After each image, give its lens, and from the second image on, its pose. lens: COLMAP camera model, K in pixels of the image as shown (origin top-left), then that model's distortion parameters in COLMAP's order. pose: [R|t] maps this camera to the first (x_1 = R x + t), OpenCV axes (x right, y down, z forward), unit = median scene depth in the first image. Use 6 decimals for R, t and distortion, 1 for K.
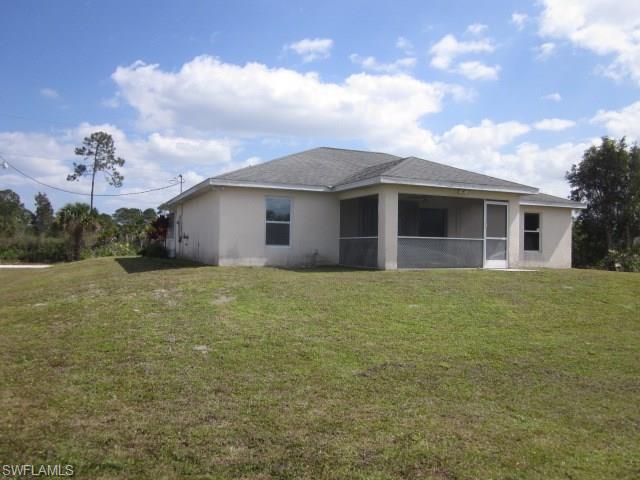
lens RADIAL K [[543.5, 0, 317.9], [0, 543.5, 269.1], [0, 0, 1]] dist [-0.038970, -0.017436]
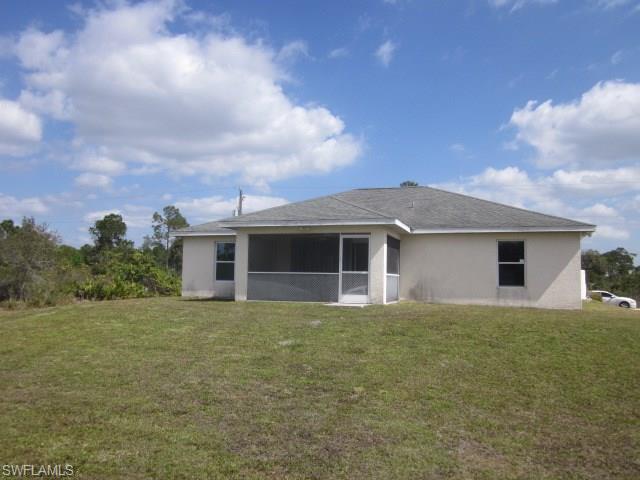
lens RADIAL K [[543.5, 0, 329.1], [0, 543.5, 265.4], [0, 0, 1]] dist [-0.038970, -0.017436]
pose [[0.753745, -0.022115, -0.656795, 0.727875], [-0.029187, 0.997321, -0.067076, -0.002266], [0.656519, 0.069728, 0.751080, 0.184496]]
